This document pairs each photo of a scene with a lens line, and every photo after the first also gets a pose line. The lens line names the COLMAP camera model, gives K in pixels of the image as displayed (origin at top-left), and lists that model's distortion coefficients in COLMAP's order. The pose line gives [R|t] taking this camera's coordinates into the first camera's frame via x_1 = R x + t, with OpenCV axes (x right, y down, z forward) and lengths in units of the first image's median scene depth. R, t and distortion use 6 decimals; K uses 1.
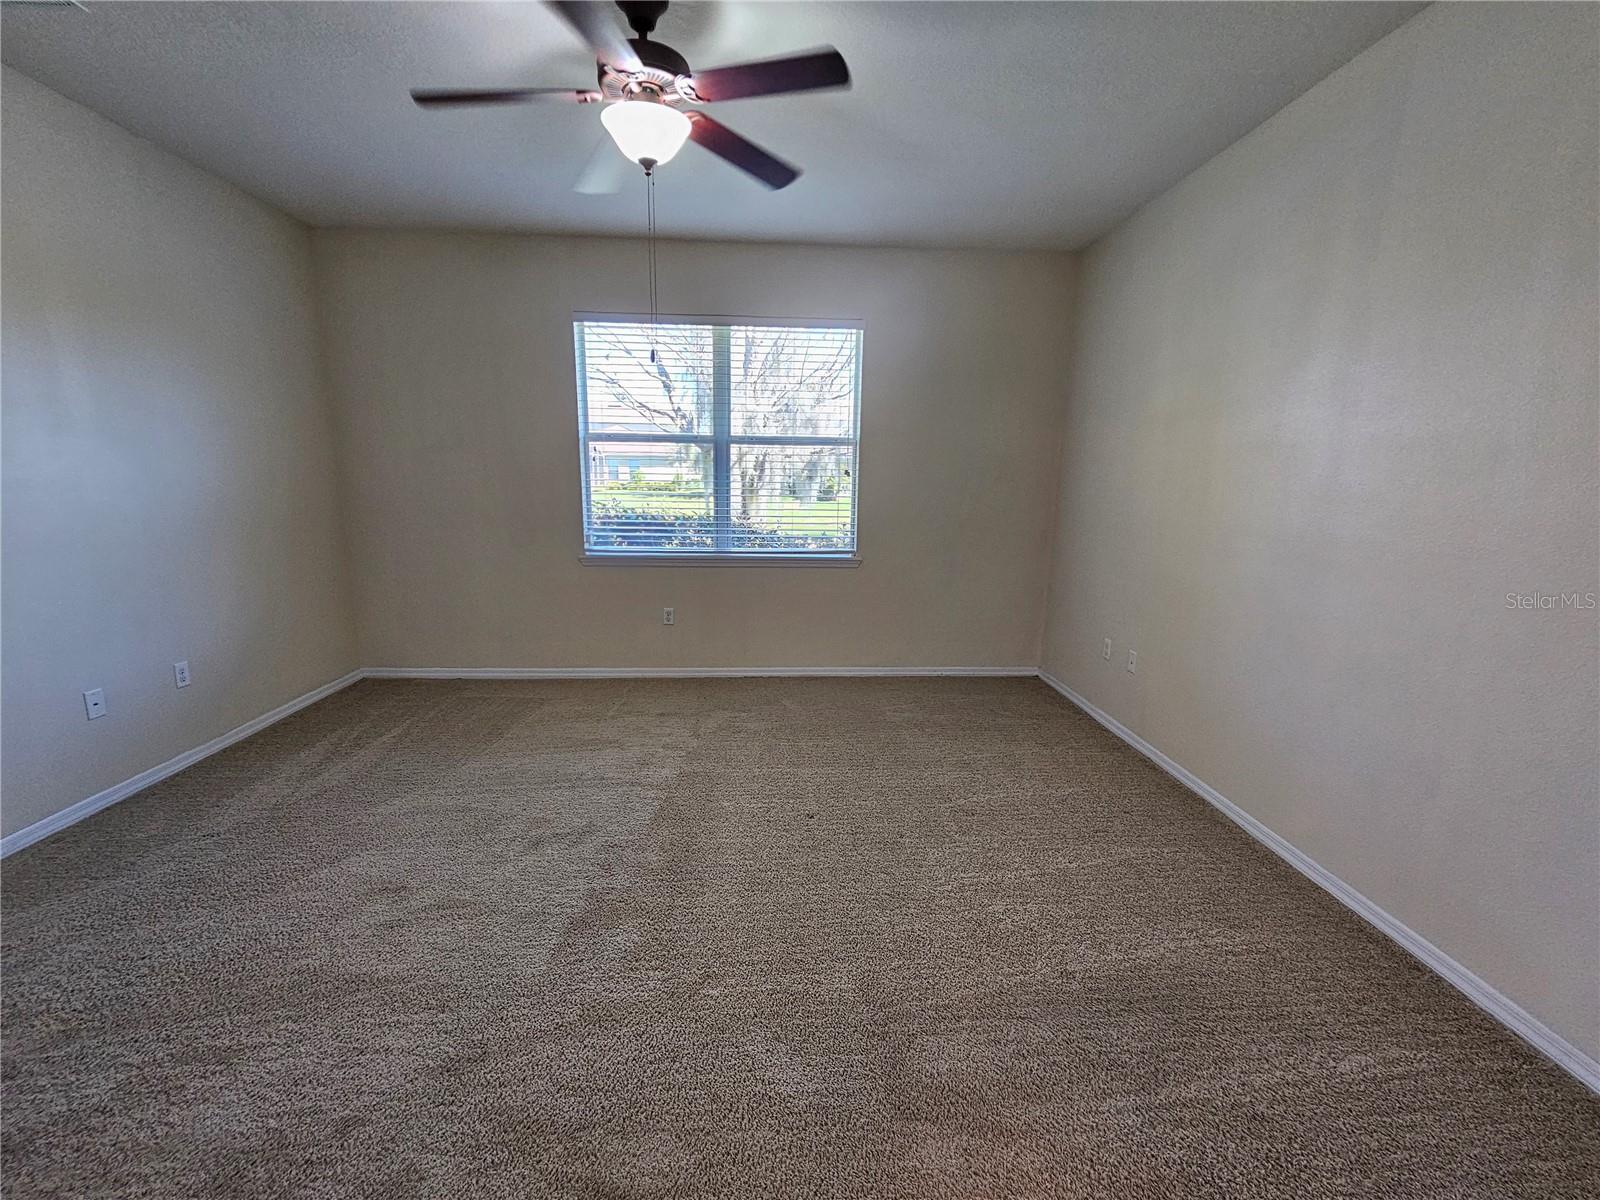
lens RADIAL K [[638.4, 0, 800.0], [0, 638.4, 600.0], [0, 0, 1]] dist [0.000097, 0.000450]
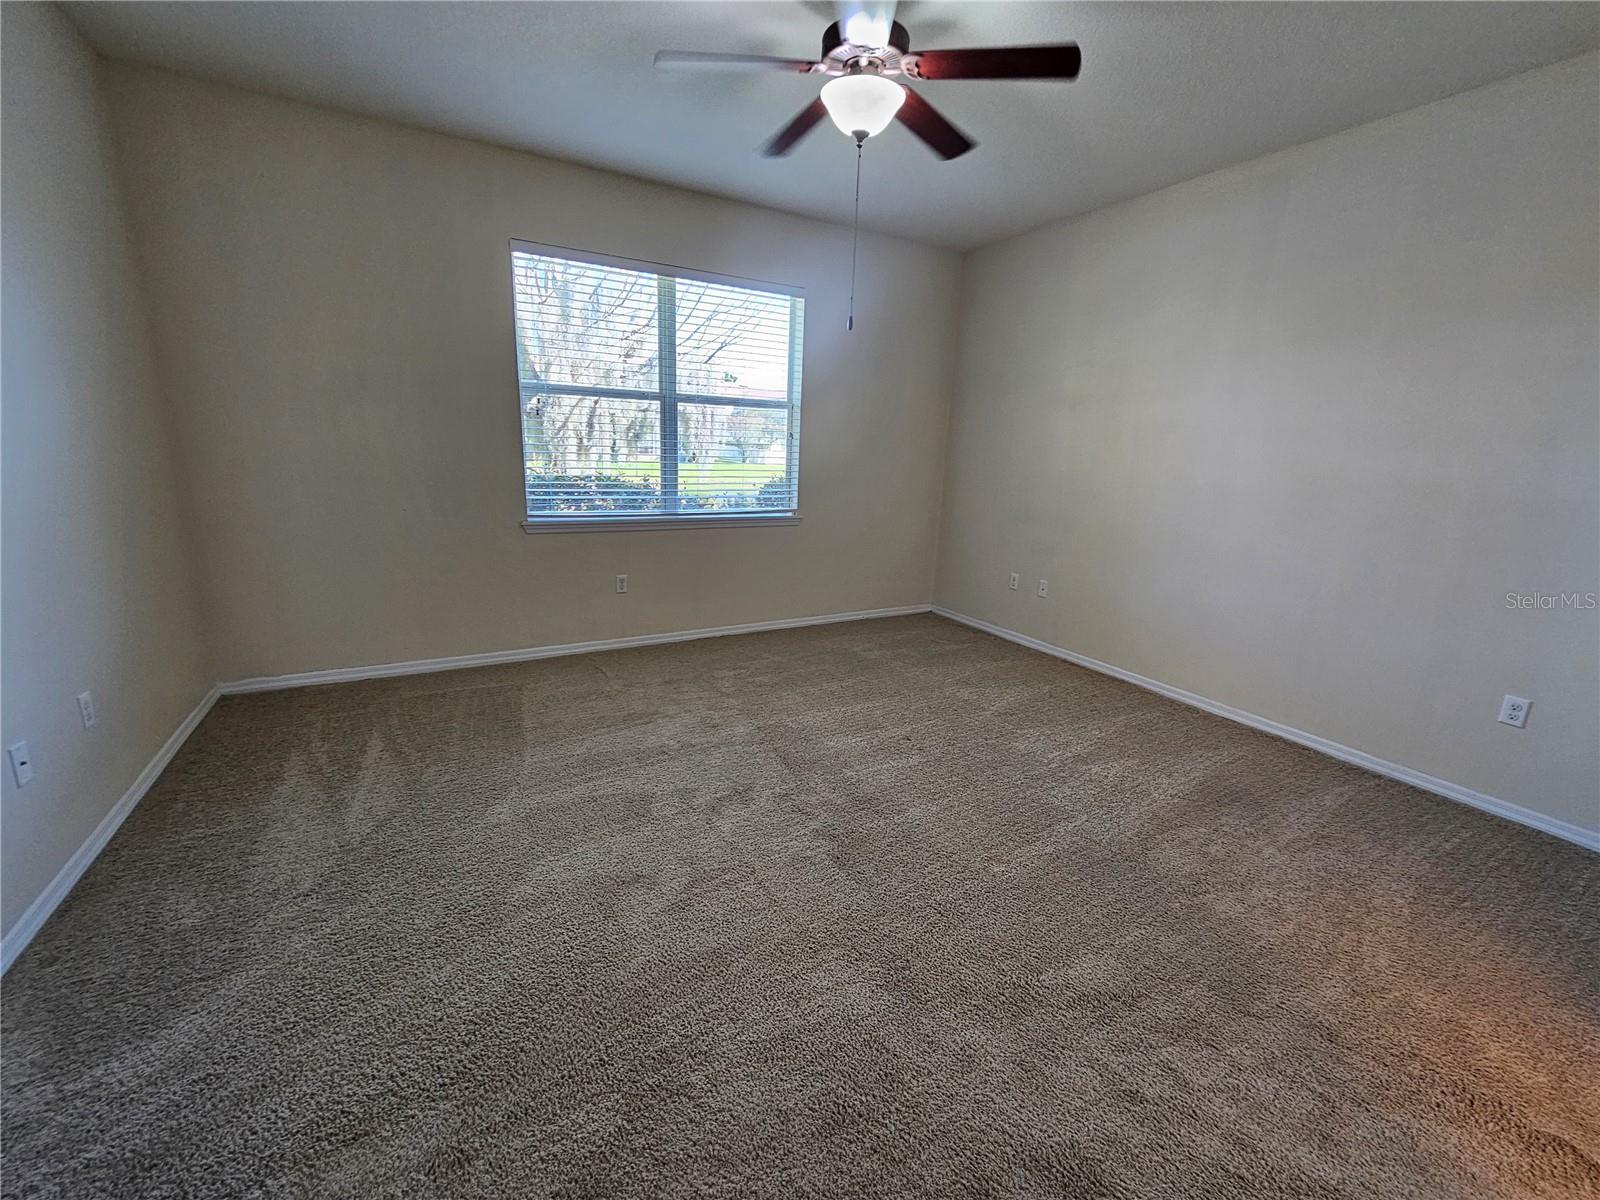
lens RADIAL K [[637.7, 0, 800.0], [0, 637.7, 600.0], [0, 0, 1]] dist [0.001152, 0.000502]
pose [[0.902774, -0.086087, 0.421411, -0.384340], [0.060154, 0.995407, 0.074479, -0.005584], [-0.425887, -0.041888, 0.903806, 0.031214]]
